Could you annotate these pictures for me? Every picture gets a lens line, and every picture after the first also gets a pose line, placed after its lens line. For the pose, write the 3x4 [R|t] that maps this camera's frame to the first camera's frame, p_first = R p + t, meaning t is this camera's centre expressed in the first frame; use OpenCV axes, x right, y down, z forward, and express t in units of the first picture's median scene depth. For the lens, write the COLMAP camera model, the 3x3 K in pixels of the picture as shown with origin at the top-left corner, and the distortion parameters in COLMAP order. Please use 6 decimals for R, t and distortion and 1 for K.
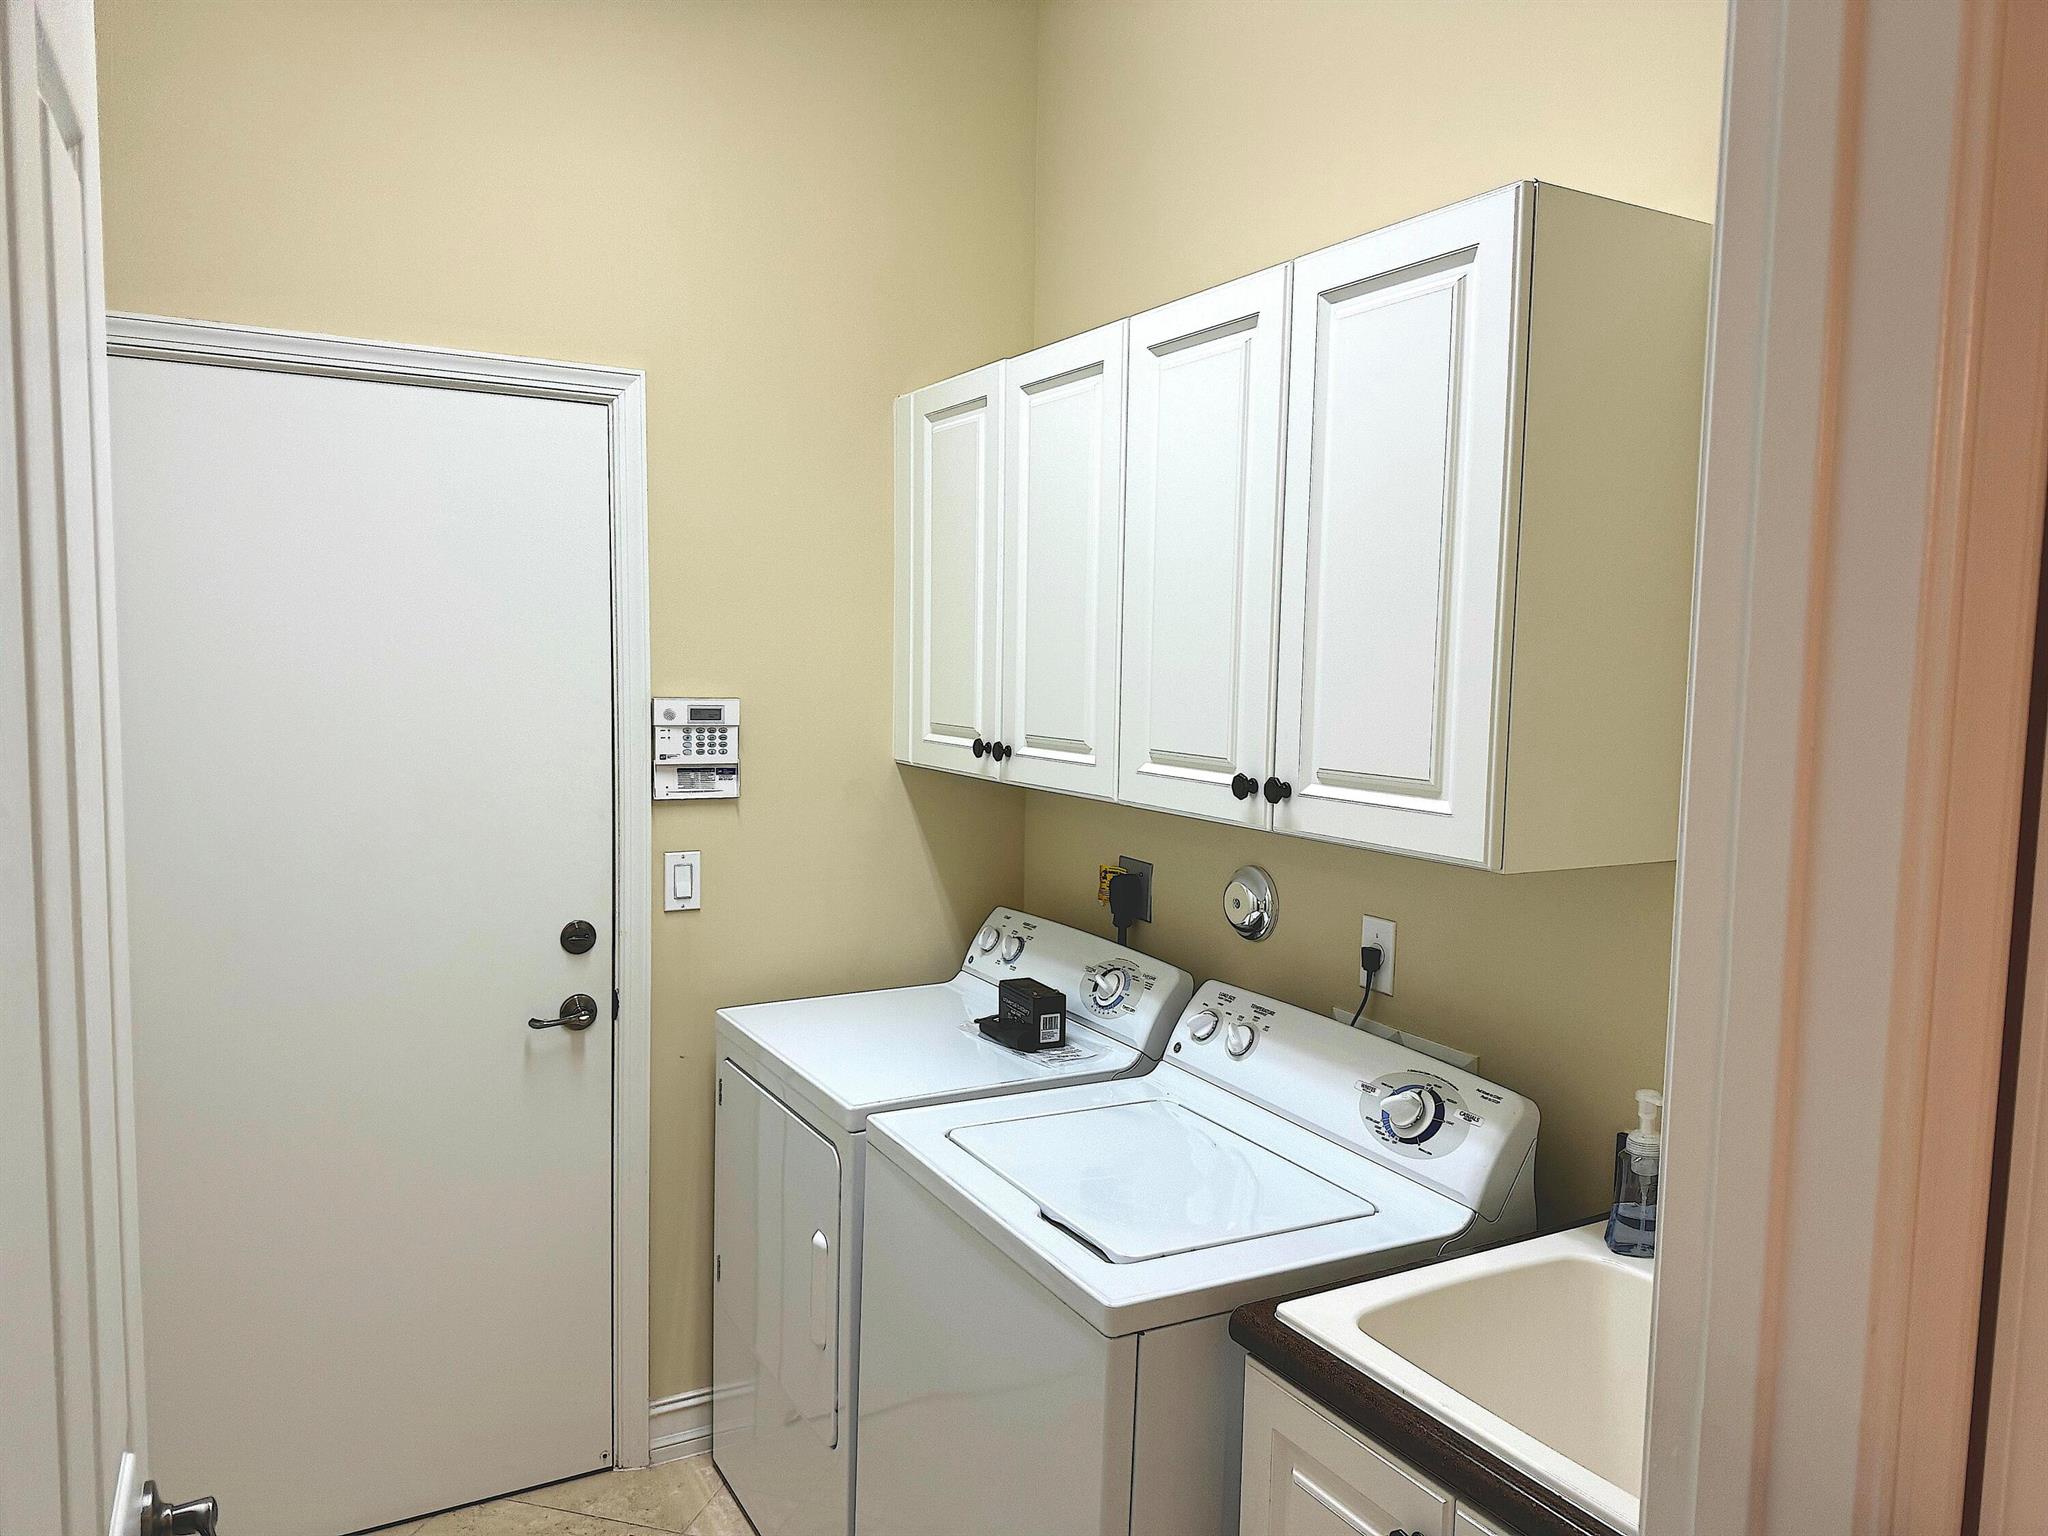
lens RADIAL K [[1441.4, 0, 1017.4], [0, 1441.4, 773.8], [0, 0, 1]] dist [0.045936, -0.054862]
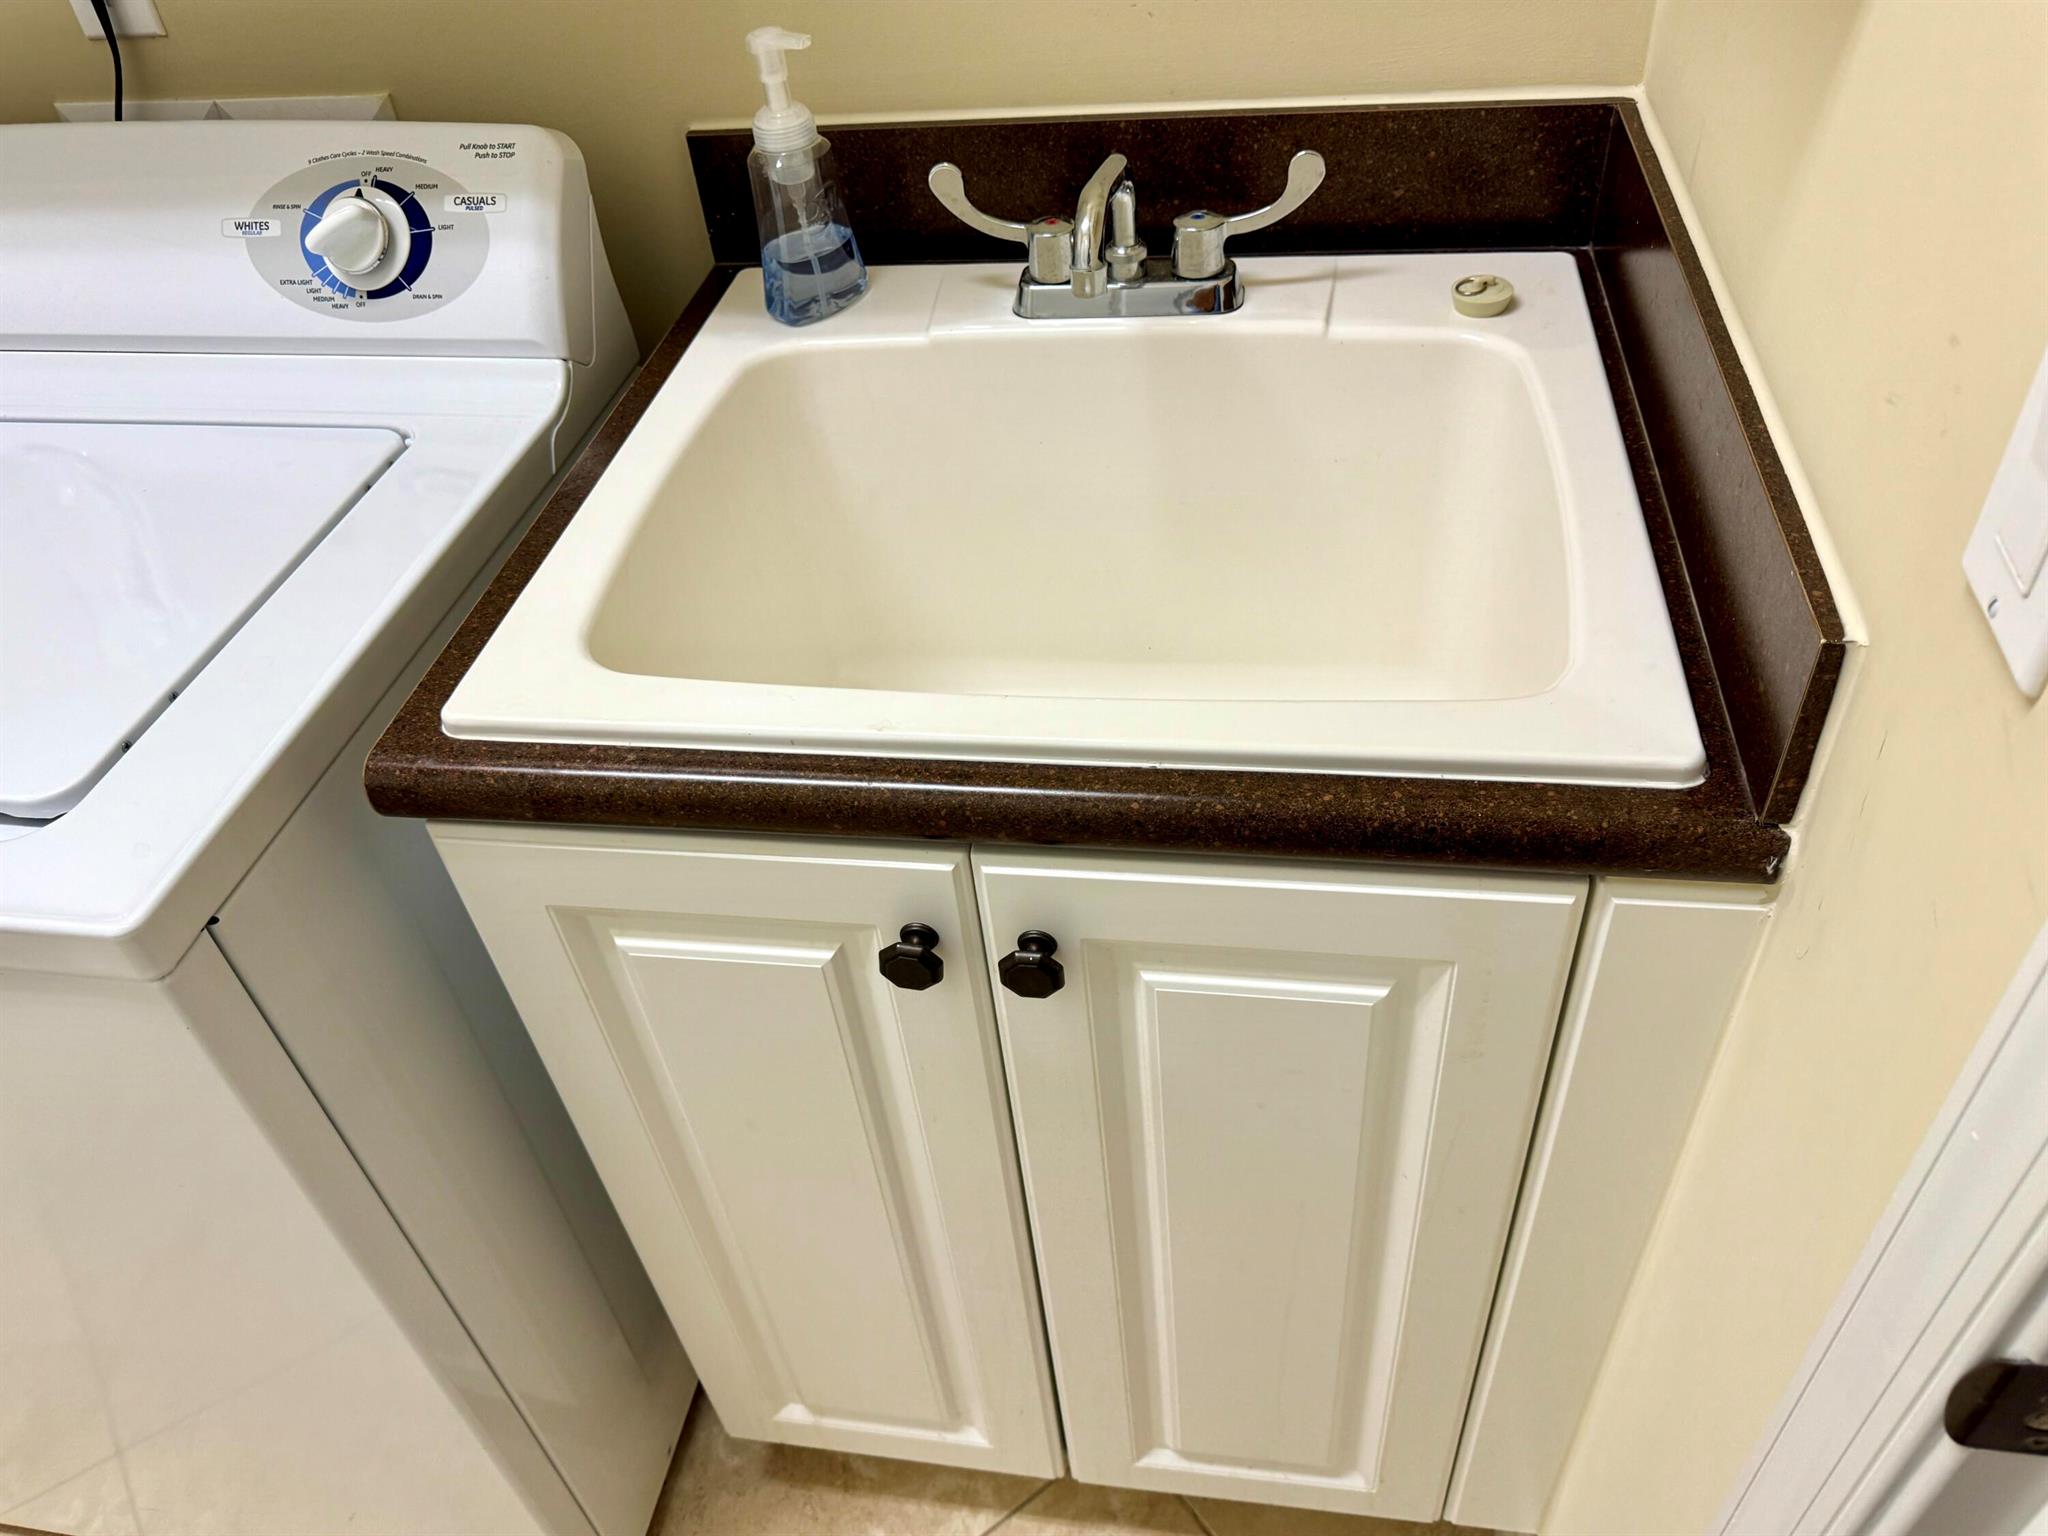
lens RADIAL K [[1517.6, 0, 1013.1], [0, 1517.6, 780.3], [0, 0, 1]] dist [-0.002363, -0.000632]
pose [[0.620403, -0.573903, 0.534542, 0.011484], [0.160874, 0.760197, 0.629461, 0.084560], [-0.767606, -0.304526, 0.563954, 0.505188]]
